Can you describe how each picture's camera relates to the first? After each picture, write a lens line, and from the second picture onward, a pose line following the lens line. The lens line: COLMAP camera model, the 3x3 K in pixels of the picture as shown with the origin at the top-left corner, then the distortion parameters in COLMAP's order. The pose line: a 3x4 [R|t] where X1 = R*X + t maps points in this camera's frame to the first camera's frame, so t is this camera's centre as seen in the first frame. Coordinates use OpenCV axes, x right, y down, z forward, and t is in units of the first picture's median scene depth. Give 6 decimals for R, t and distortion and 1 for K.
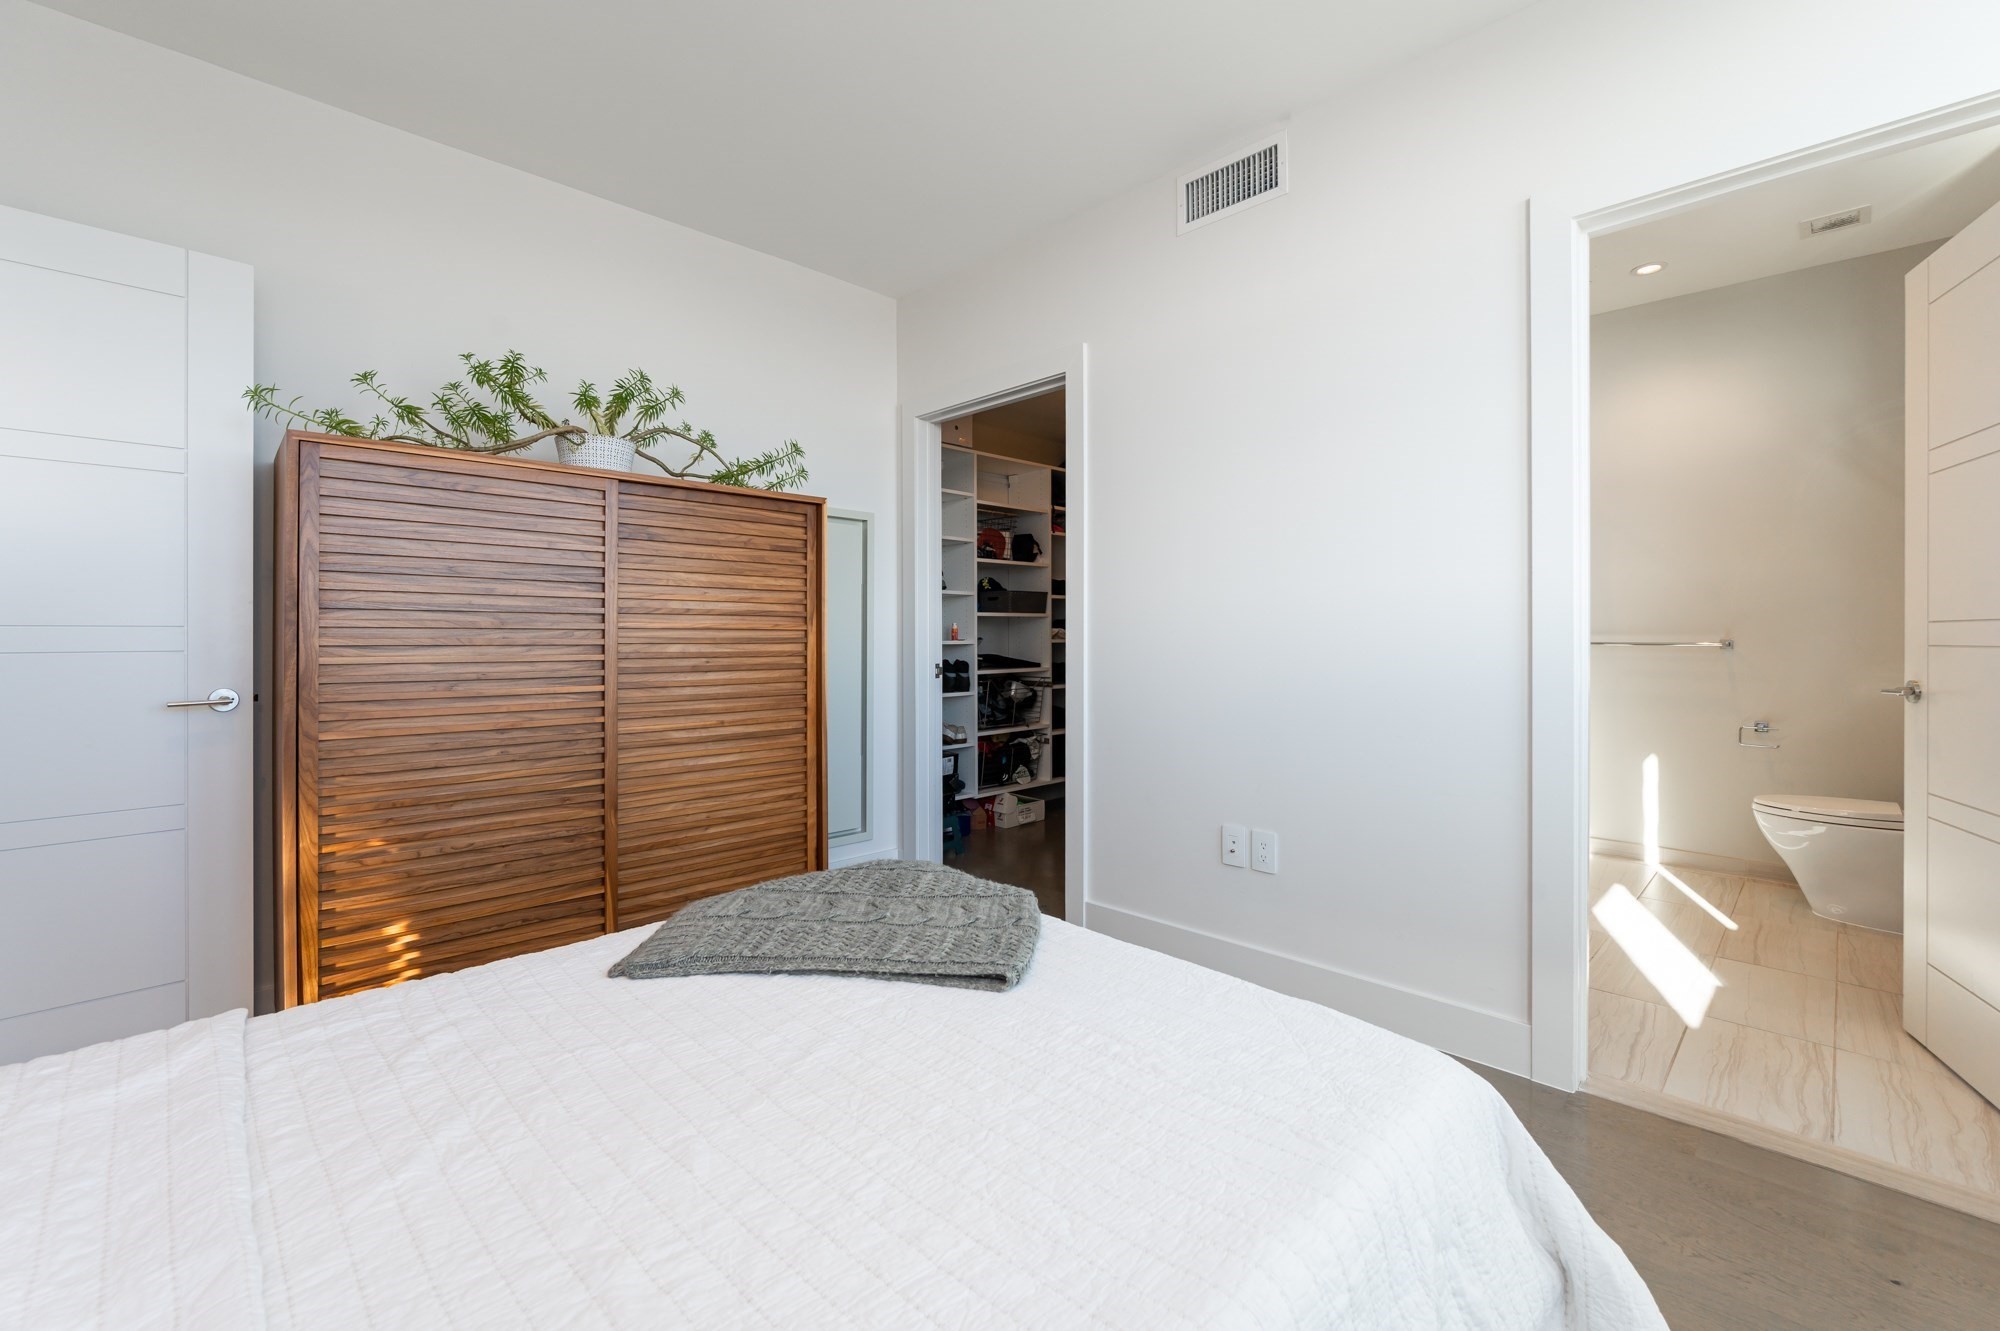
lens RADIAL K [[799.3, 0, 1003.6], [0, 799.3, 643.1], [0, 0, 1]] dist [0.000650, 0.000069]
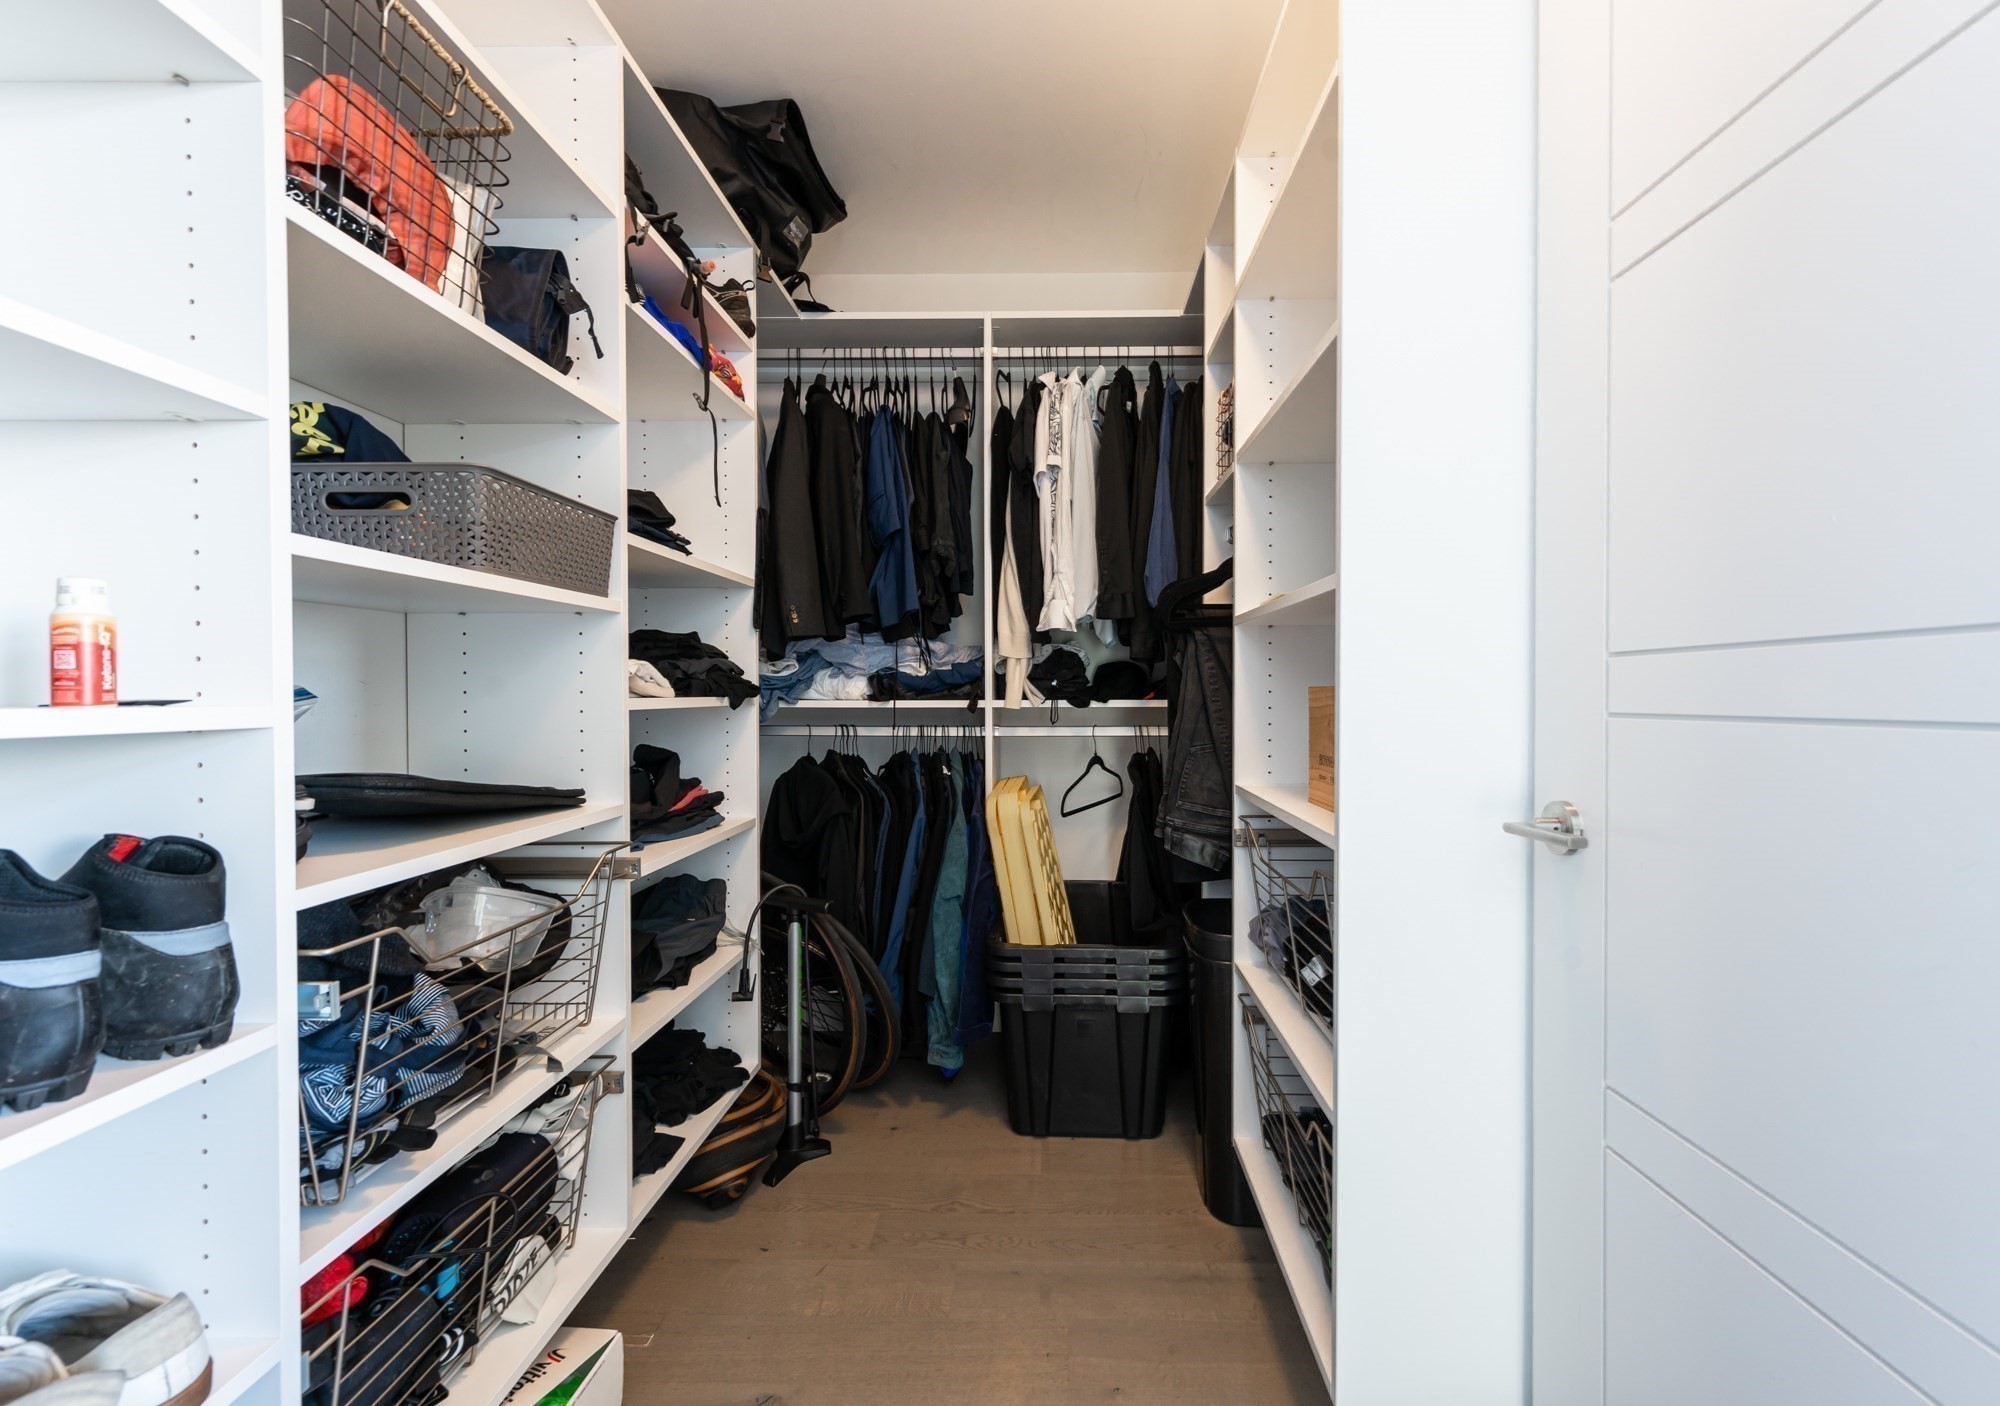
lens RADIAL K [[816.2, 0, 1000.0], [0, 816.2, 703.0], [0, 0, 1]] dist [0.011082, 0.000119]
pose [[0.697921, -0.011644, 0.716080, -0.050764], [0.004557, 0.999920, 0.011818, -0.005465], [-0.716160, -0.004985, 0.697918, 0.754517]]
